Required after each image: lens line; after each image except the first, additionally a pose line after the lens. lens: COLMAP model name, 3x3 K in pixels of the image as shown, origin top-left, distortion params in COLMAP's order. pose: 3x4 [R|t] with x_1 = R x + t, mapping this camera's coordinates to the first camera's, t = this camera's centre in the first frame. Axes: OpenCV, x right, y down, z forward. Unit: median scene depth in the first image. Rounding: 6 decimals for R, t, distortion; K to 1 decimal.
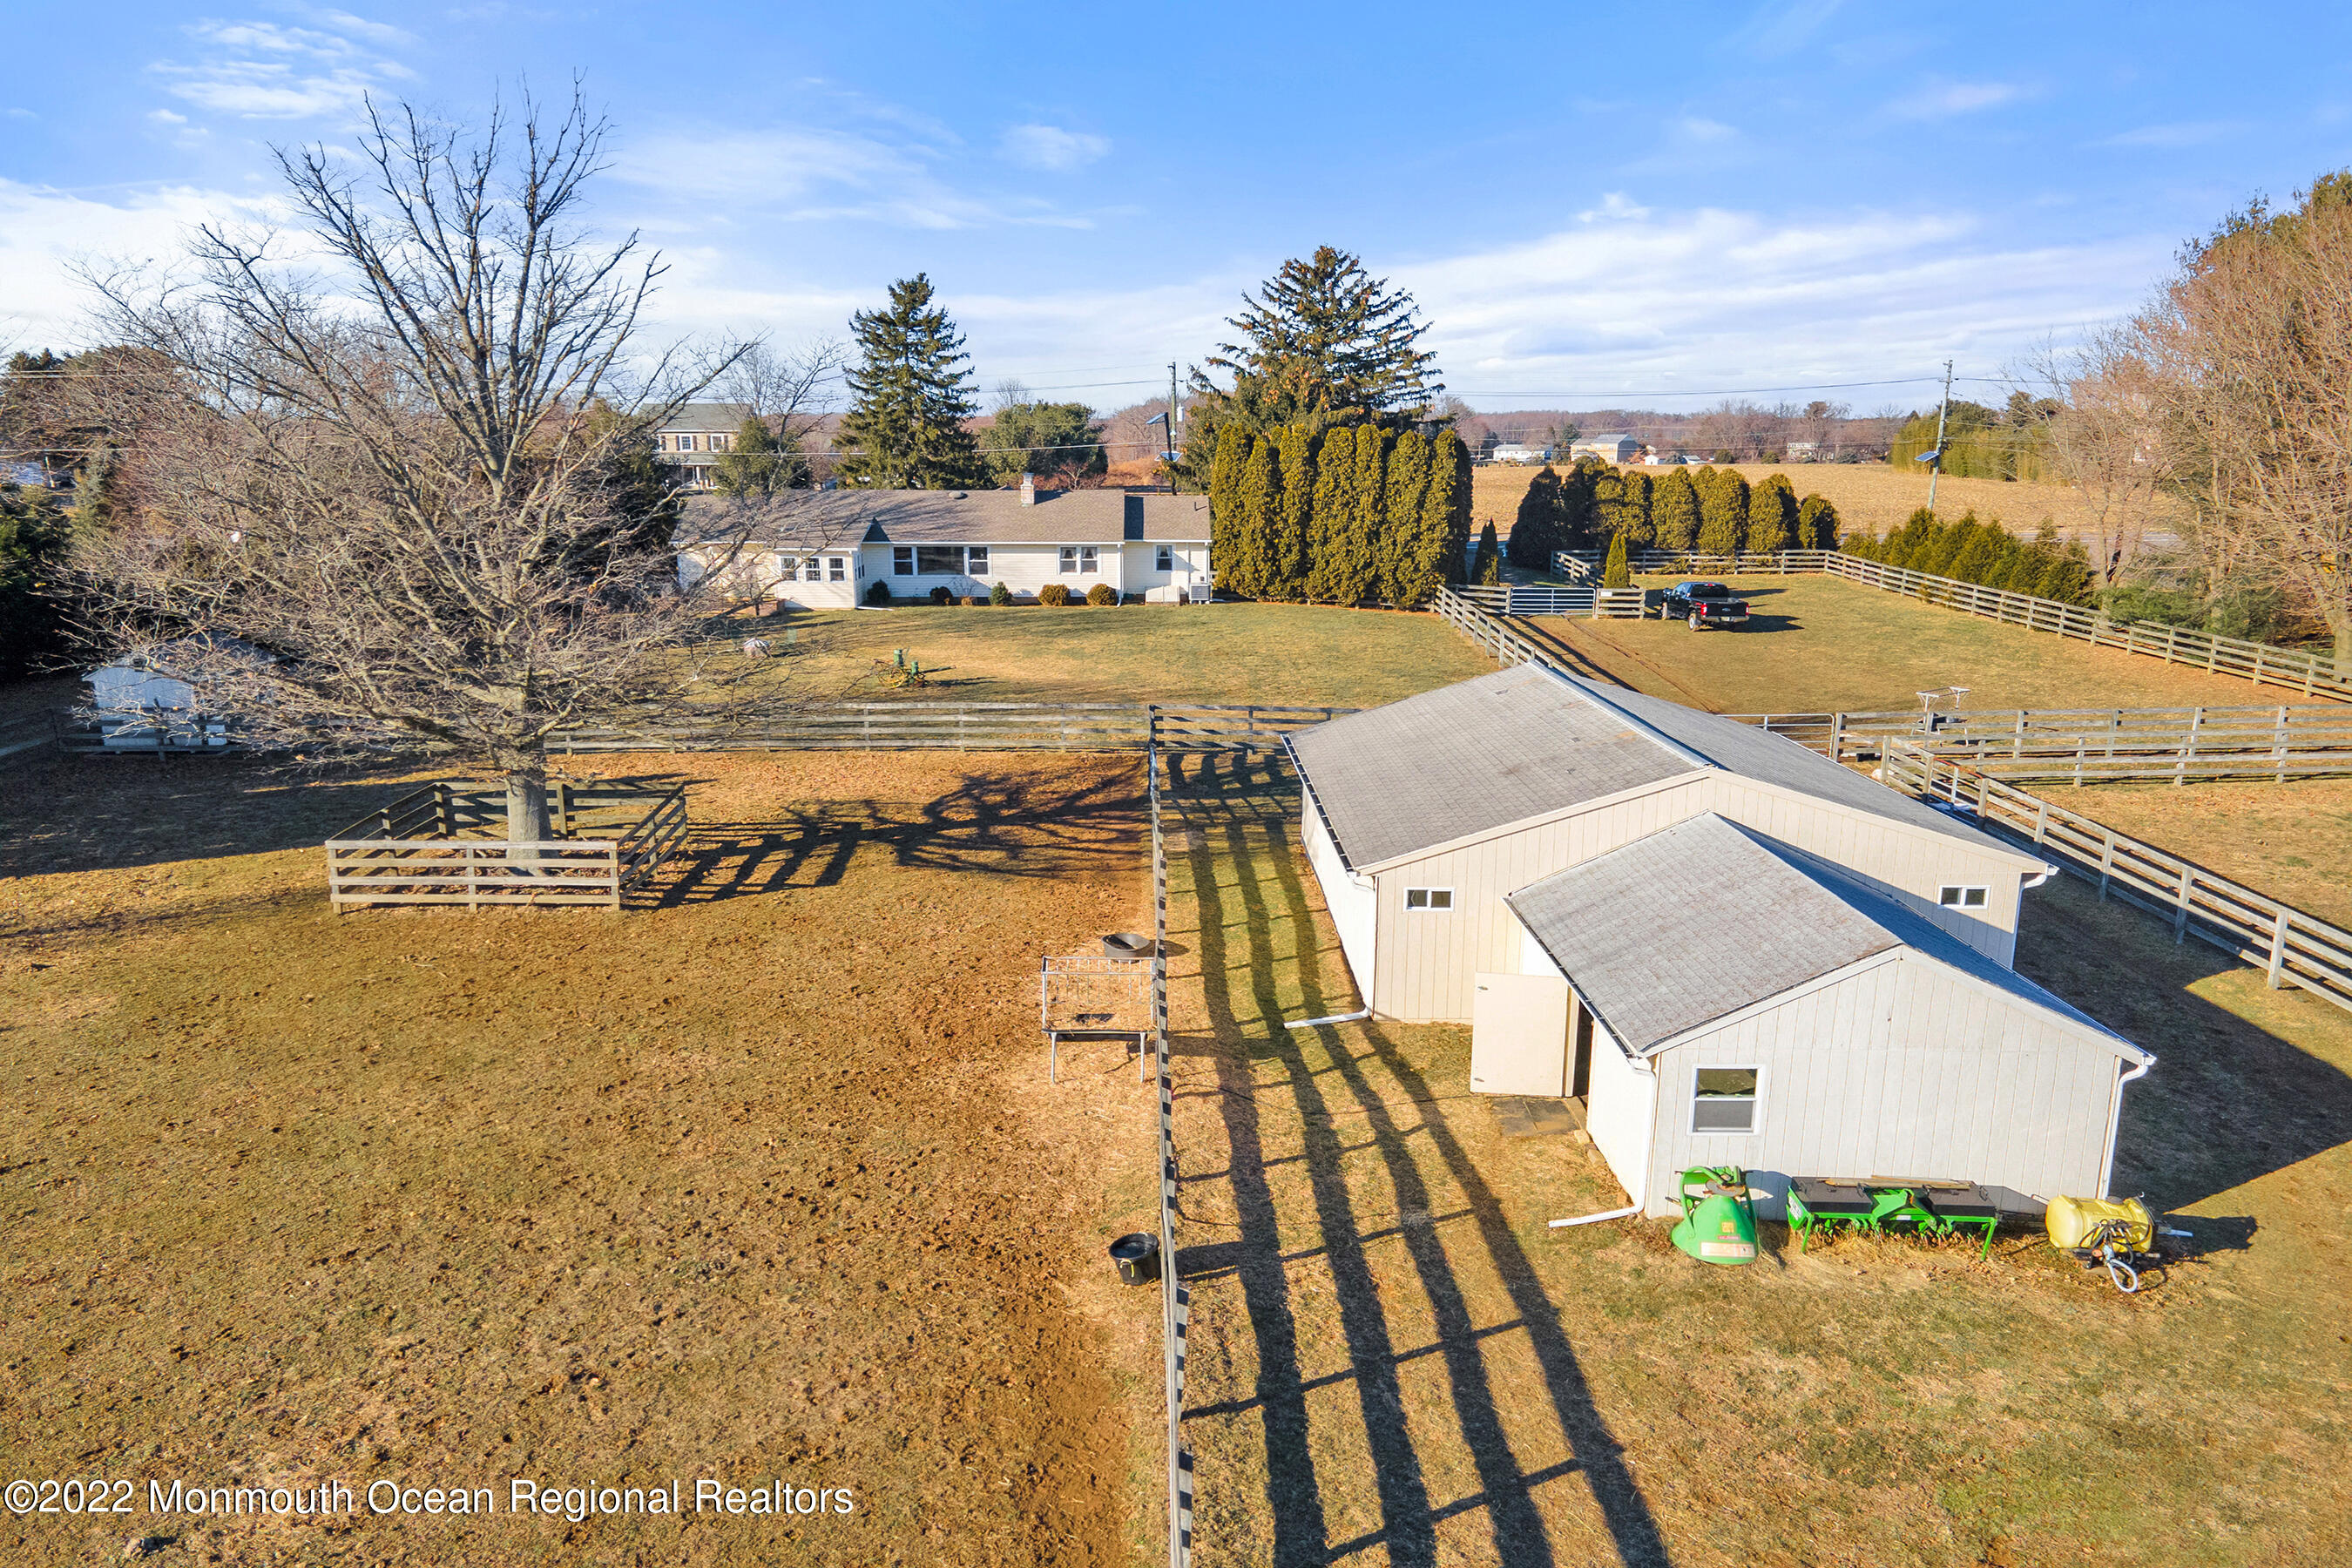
lens RADIAL K [[1834.5, 0, 1176.0], [0, 1834.5, 784.0], [0, 0, 1]] dist [0.037362, -0.007563]
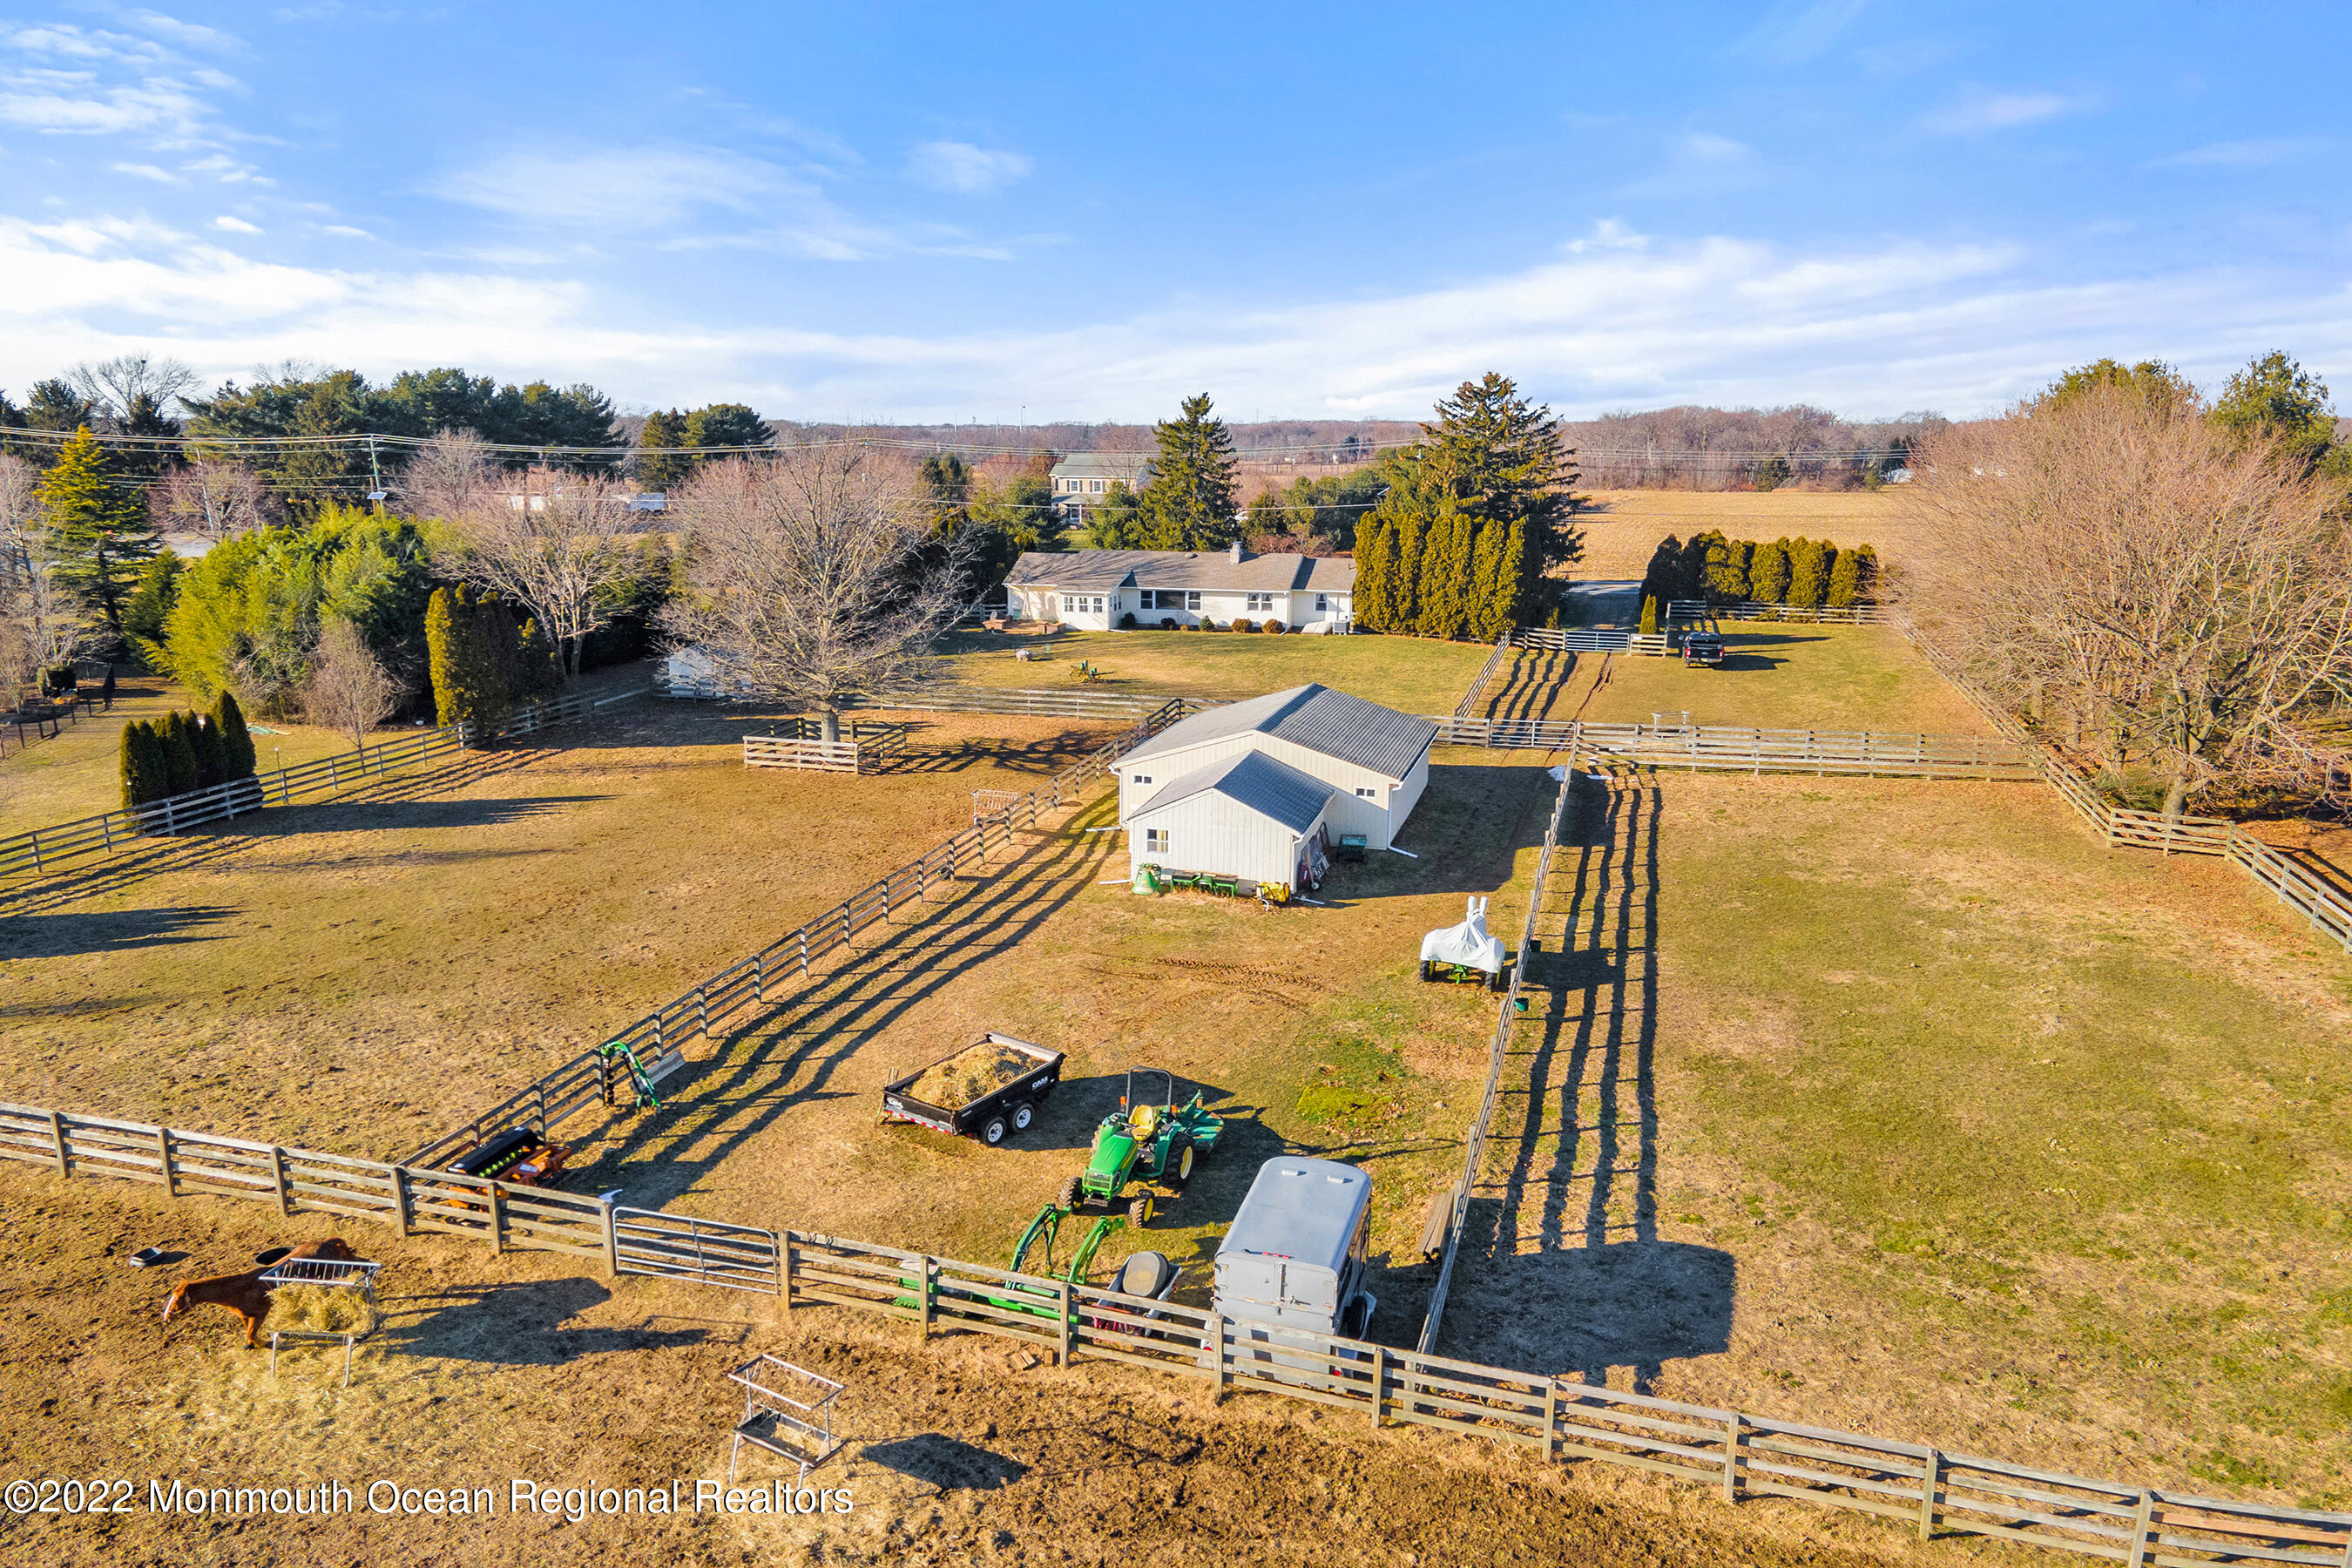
lens RADIAL K [[1870.1, 0, 1093.9], [0, 1870.1, 696.3], [0, 0, 1]] dist [0.012609, 0.000239]
pose [[0.949912, 0.045324, -0.309213, 0.289555], [-0.059558, 0.997548, -0.036747, 0.016808], [0.306789, 0.053322, 0.950283, -0.468772]]
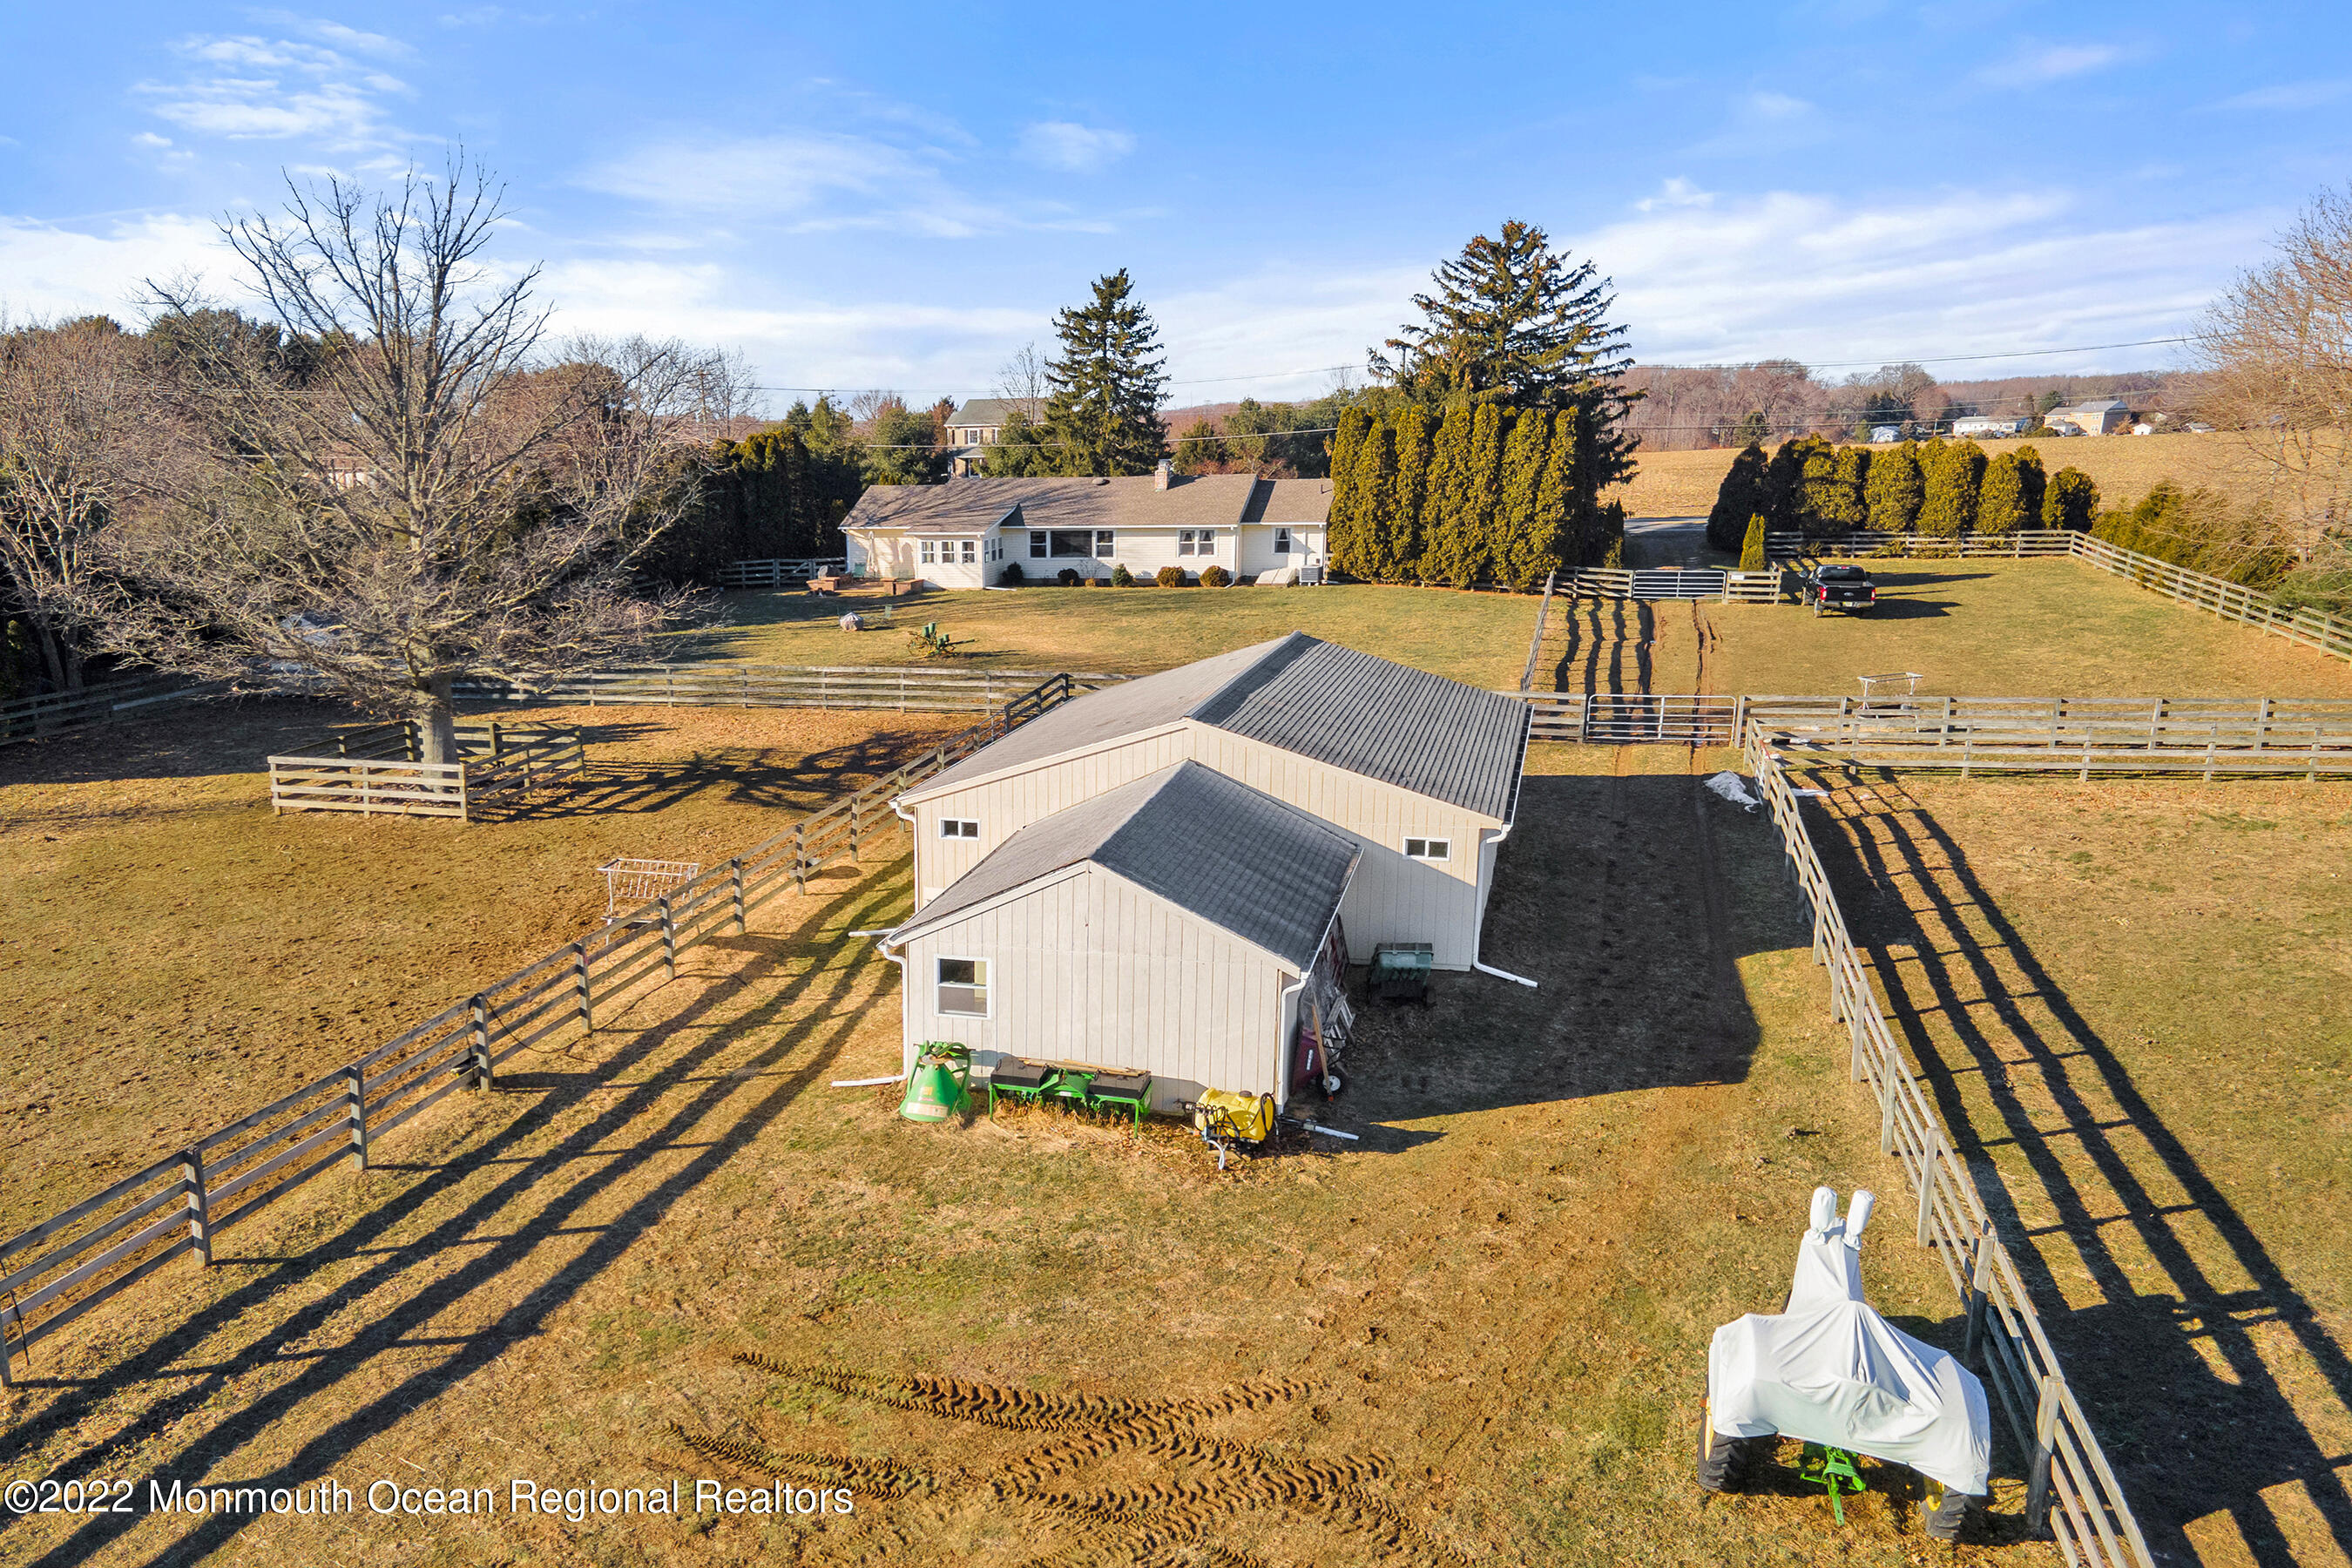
lens RADIAL K [[1800.3, 0, 1052.5], [0, 1800.3, 939.6], [0, 0, 1]] dist [0.008055, 0.006102]
pose [[0.953202, 0.062419, -0.295820, 0.187394], [-0.035080, 0.994681, 0.096844, 0.006688], [0.300291, -0.081934, 0.950322, -0.020468]]
